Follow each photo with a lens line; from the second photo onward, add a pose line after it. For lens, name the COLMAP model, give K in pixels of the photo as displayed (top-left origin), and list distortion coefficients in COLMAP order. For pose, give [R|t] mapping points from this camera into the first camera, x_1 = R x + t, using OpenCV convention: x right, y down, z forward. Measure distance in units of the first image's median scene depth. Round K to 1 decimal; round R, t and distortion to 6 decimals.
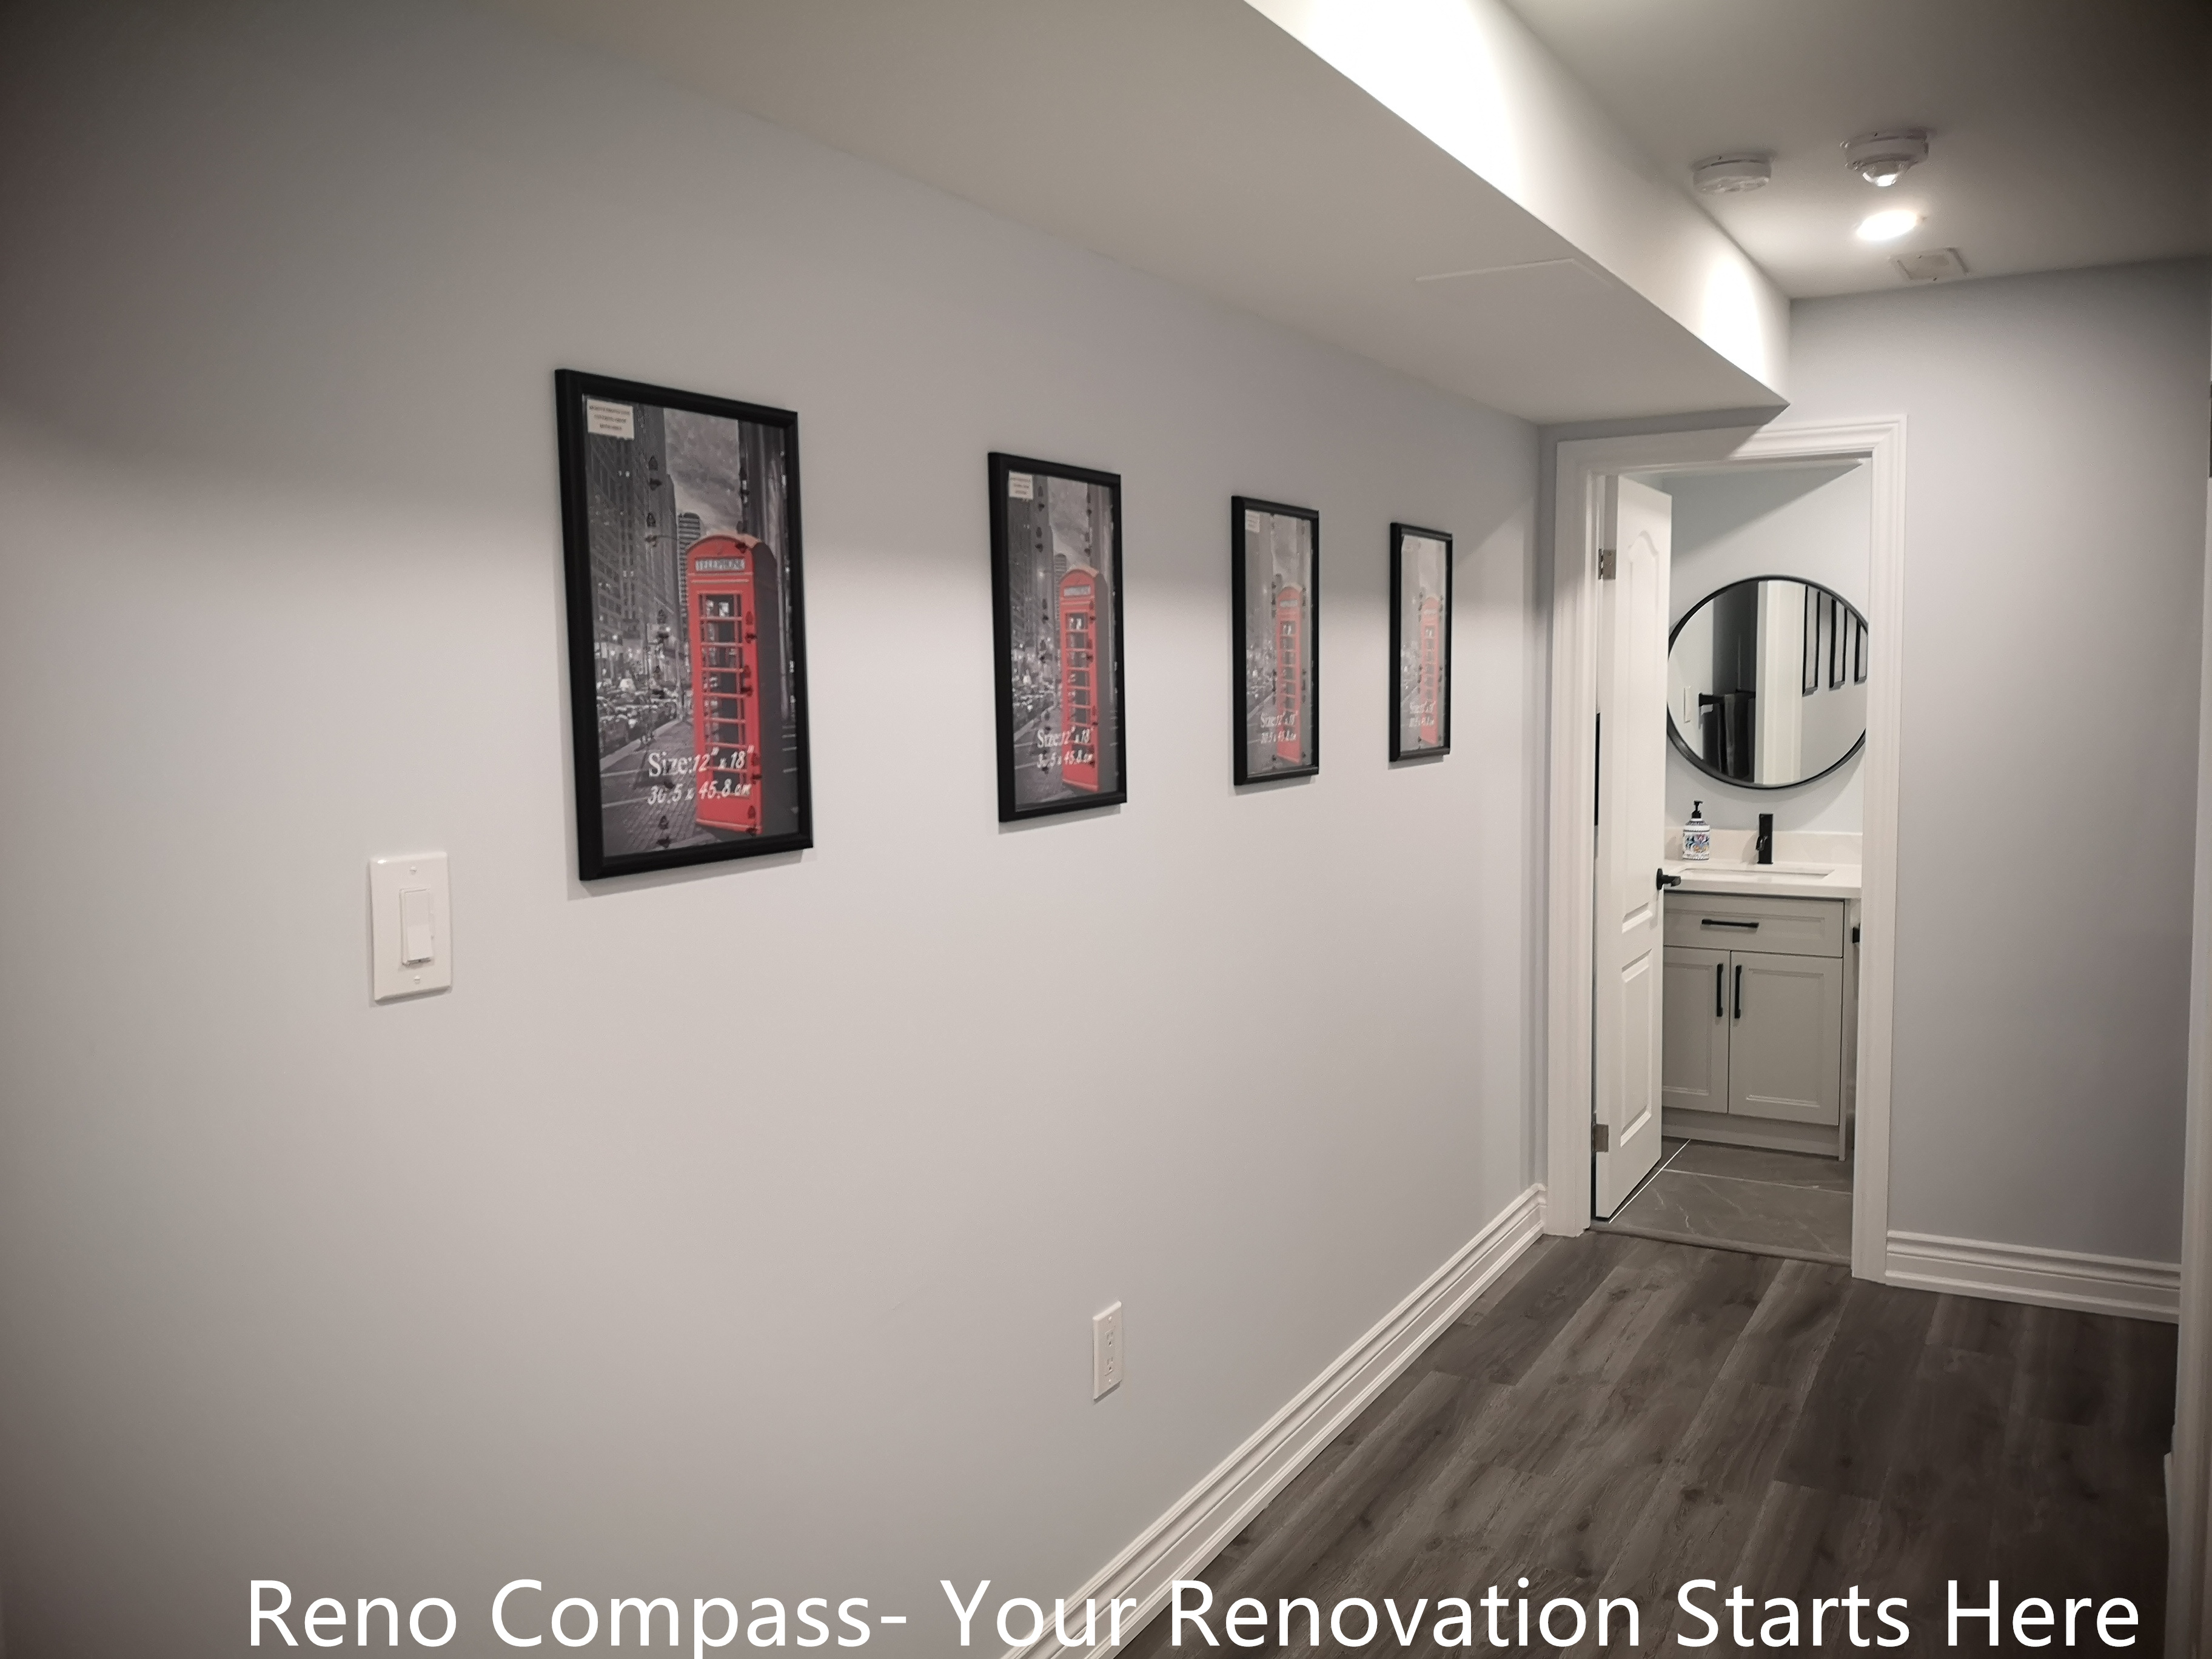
lens RADIAL K [[1764.1, 0, 1106.0], [0, 1764.1, 829.5], [0, 0, 1]] dist [0.088421, -0.212339]
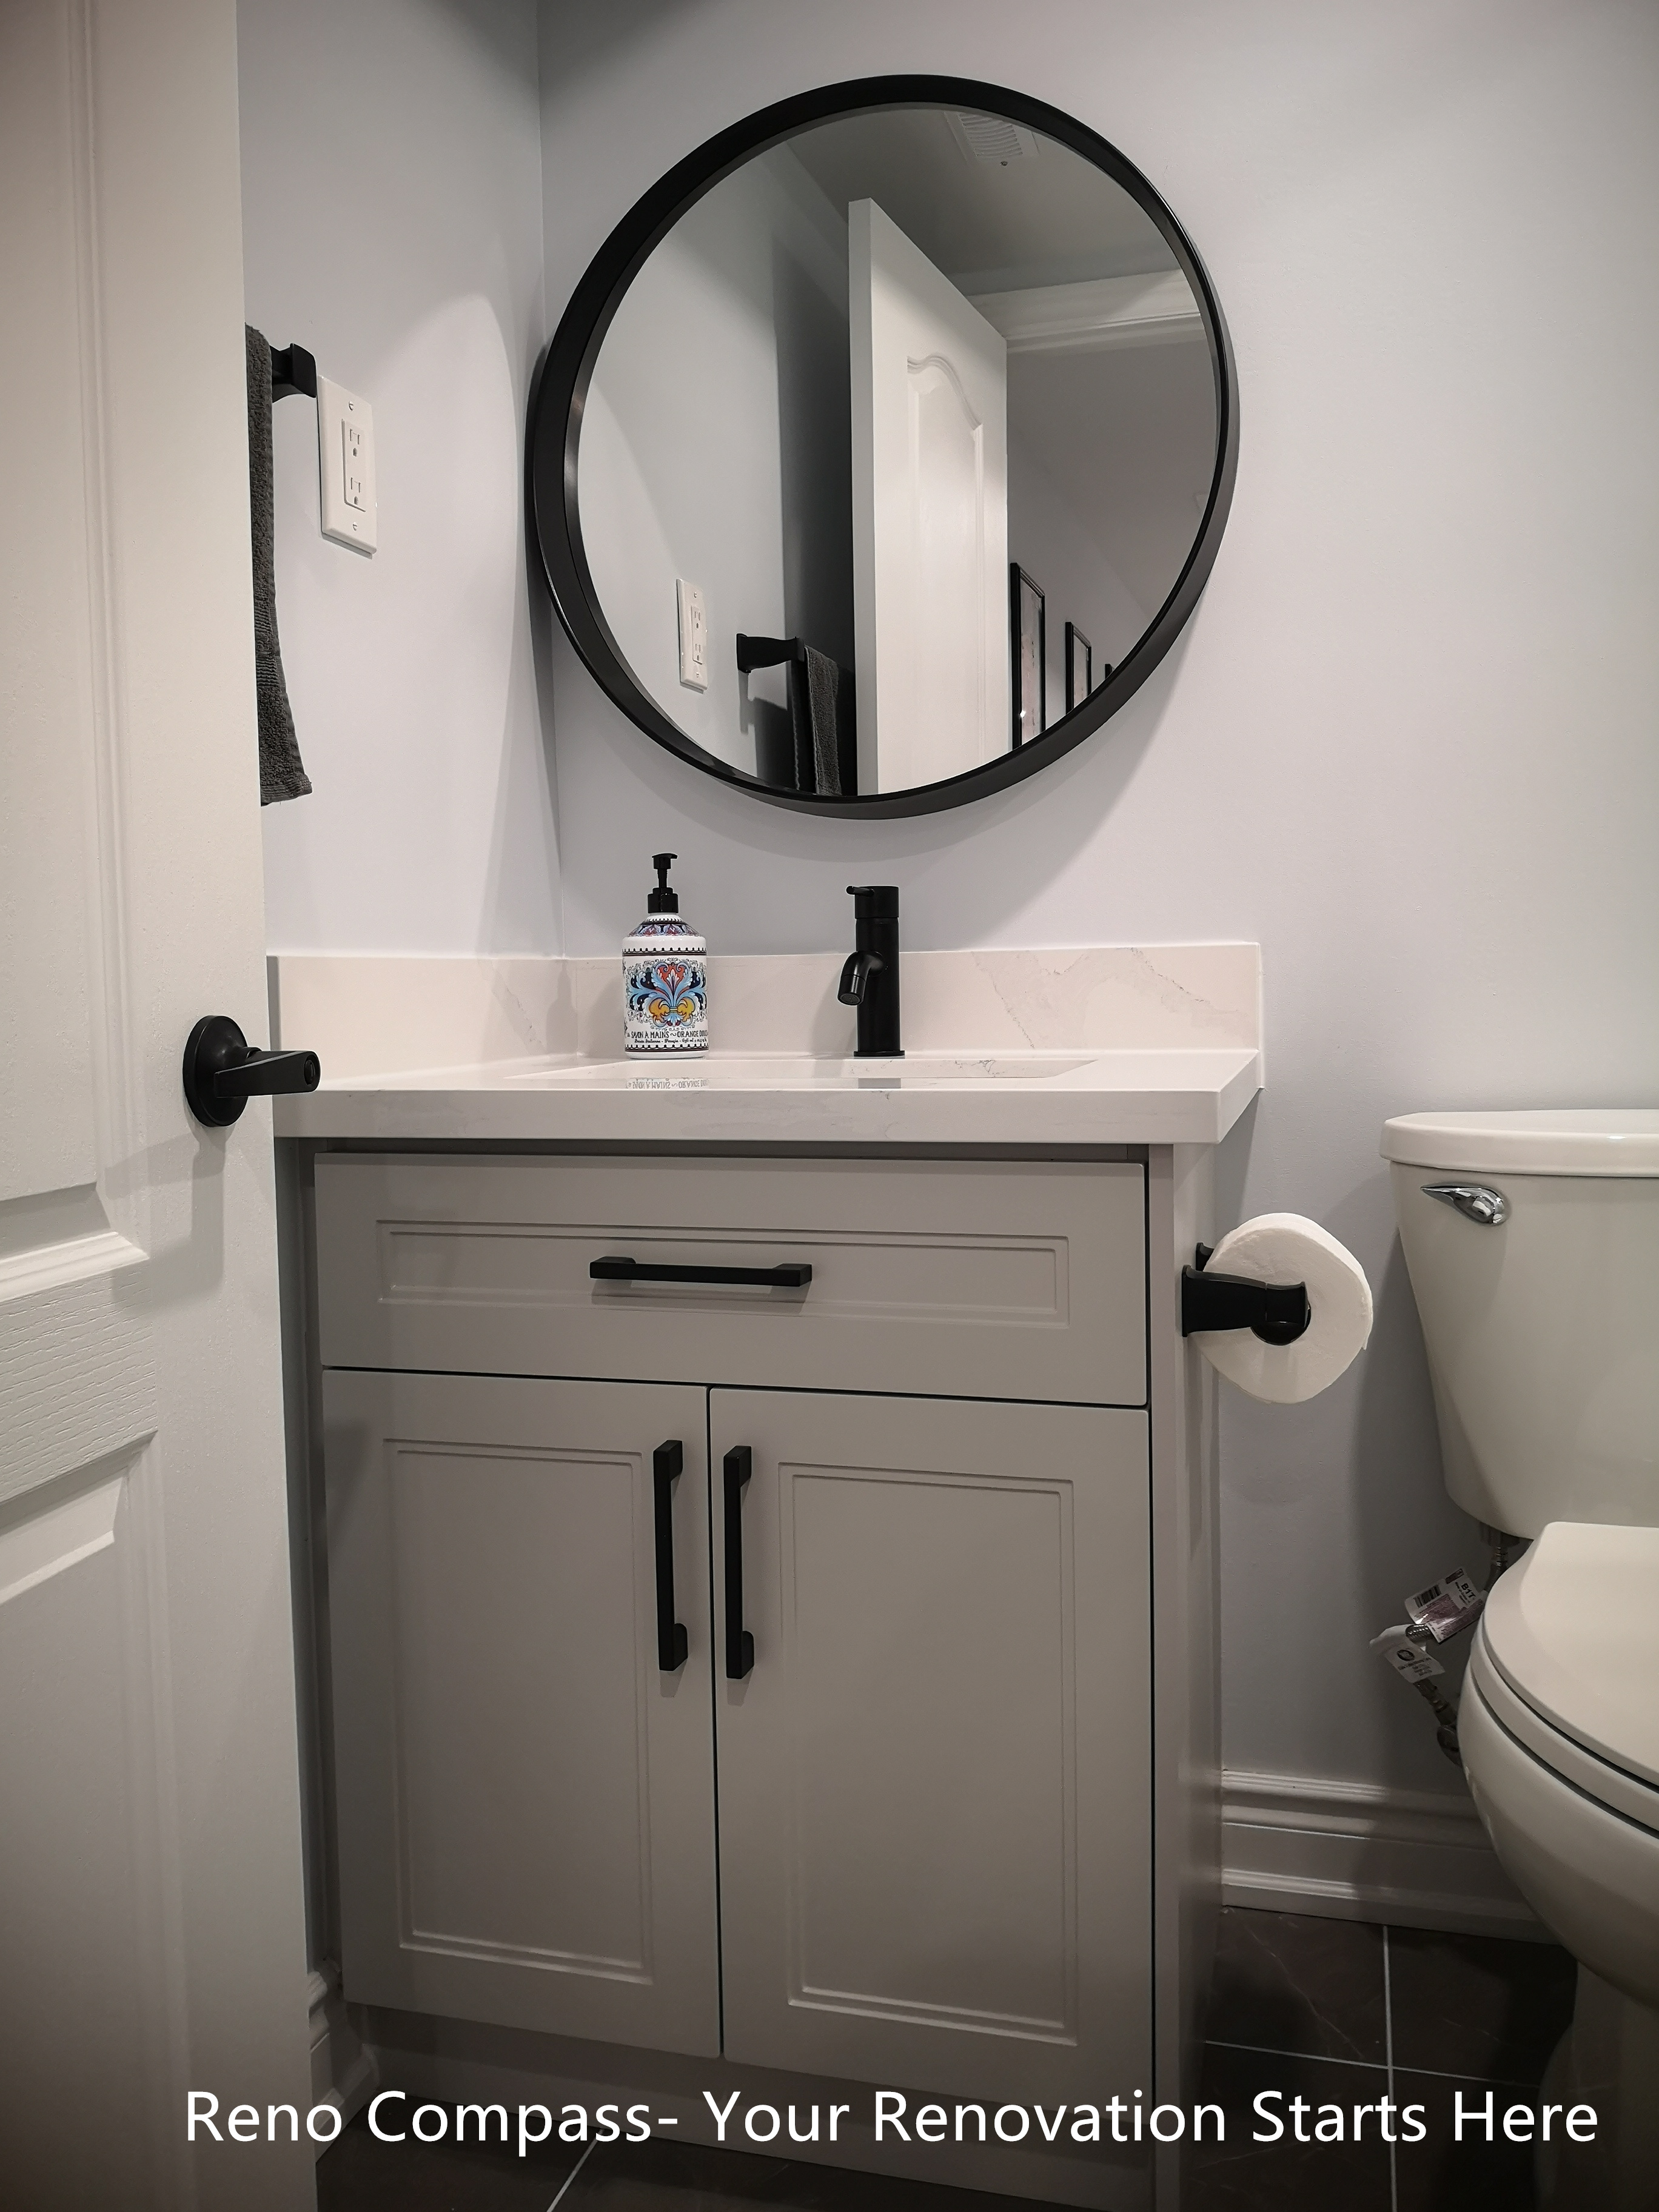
lens RADIAL K [[1764.1, 0, 829.5], [0, 1764.1, 1106.0], [0, 0, 1]] dist [0.088421, -0.212339]
pose [[0.968223, -0.020500, 0.249248, 0.289735], [0.026969, 0.999381, -0.022568, 0.034383], [-0.248631, 0.028573, 0.968177, 0.718466]]
